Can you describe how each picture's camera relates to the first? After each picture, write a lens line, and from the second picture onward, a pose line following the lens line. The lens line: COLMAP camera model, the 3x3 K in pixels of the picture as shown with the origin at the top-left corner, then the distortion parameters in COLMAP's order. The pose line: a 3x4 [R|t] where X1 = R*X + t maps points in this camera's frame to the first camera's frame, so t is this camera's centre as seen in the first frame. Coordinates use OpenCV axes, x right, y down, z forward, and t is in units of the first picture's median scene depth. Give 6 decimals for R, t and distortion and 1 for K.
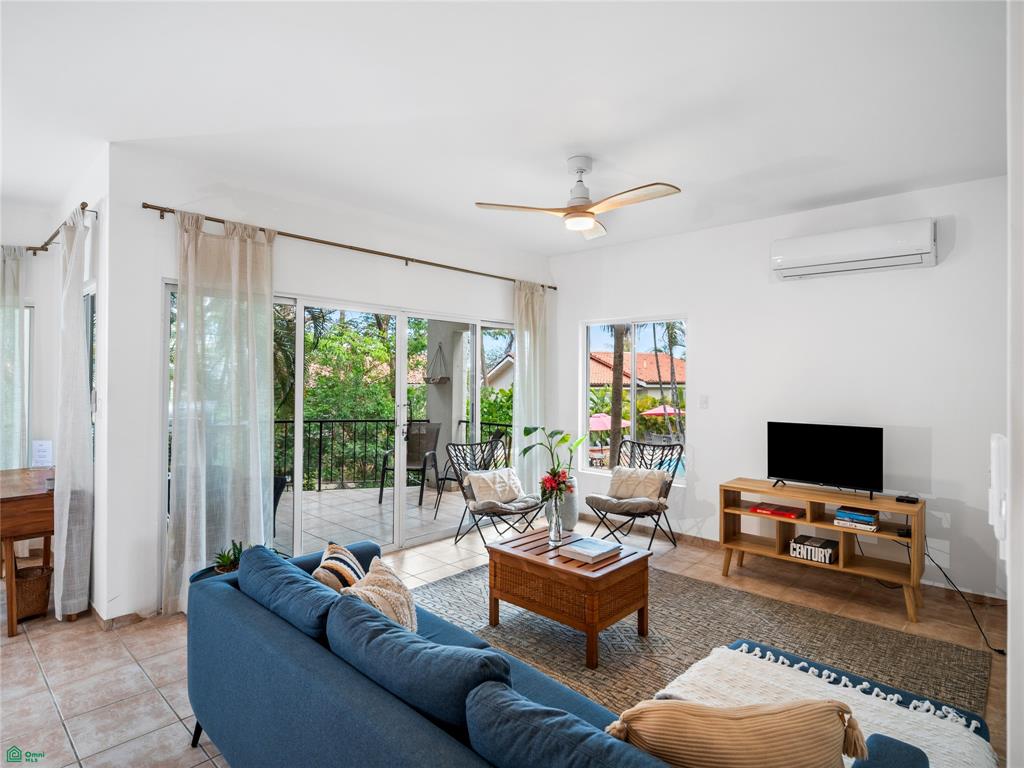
lens RADIAL K [[556.4, 0, 507.7], [0, 556.4, 374.9], [0, 0, 1]] dist [-0.000770, -0.001834]
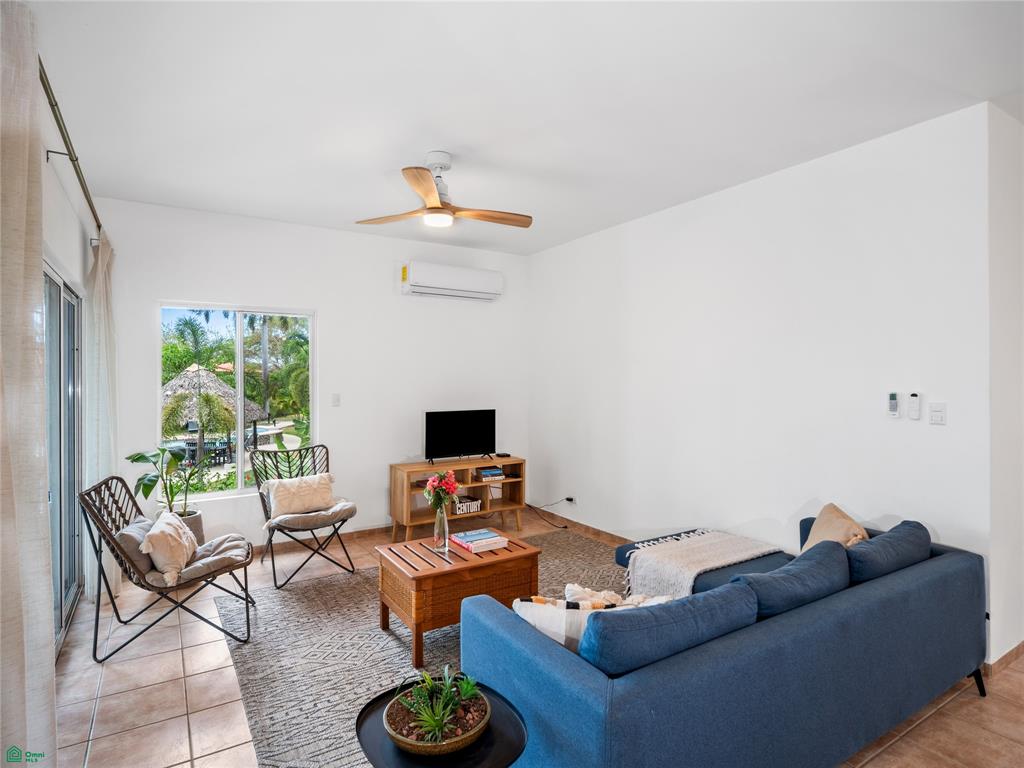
lens RADIAL K [[556.4, 0, 507.7], [0, 556.4, 374.9], [0, 0, 1]] dist [-0.000770, -0.001834]
pose [[0.258969, -0.005134, 0.965872, -0.671665], [0.001042, 0.999987, 0.005036, -0.002621], [-0.965885, -0.000298, 0.258971, 0.533502]]
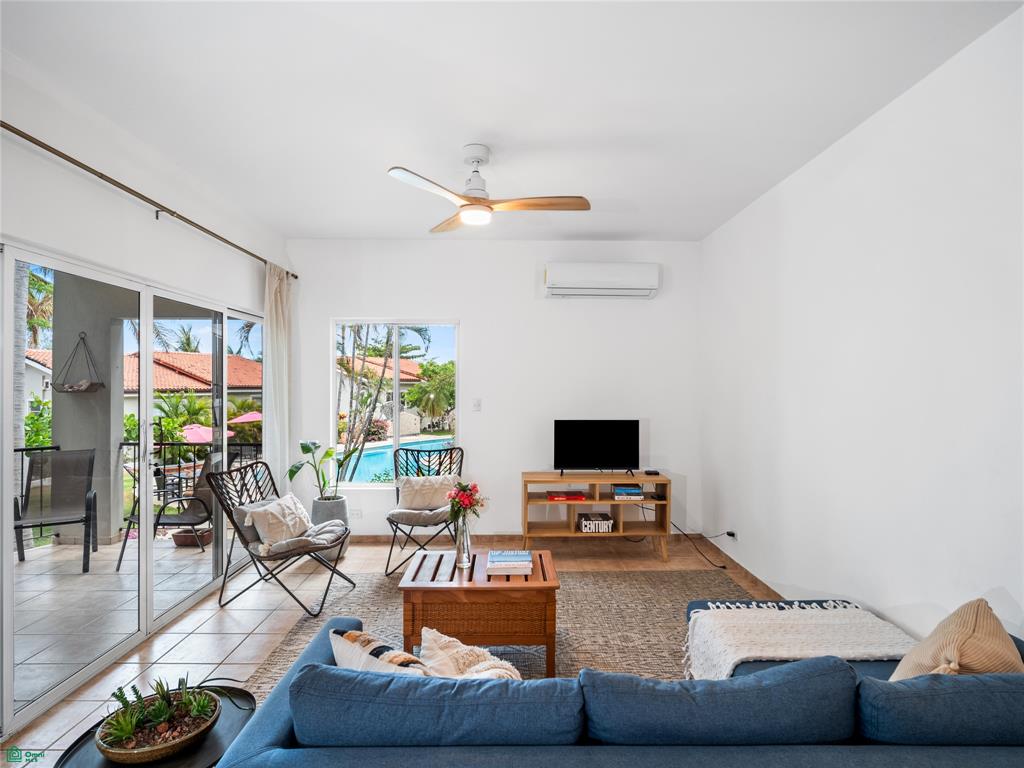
lens RADIAL K [[559.0, 0, 512.0], [0, 559.0, 384.0], [0, 0, 1]] dist [0.001412, -0.001157]
pose [[0.720102, -0.007072, 0.693832, -0.406643], [0.000381, 0.999952, 0.009797, -0.001625], [-0.693868, -0.006790, 0.720070, 0.240691]]
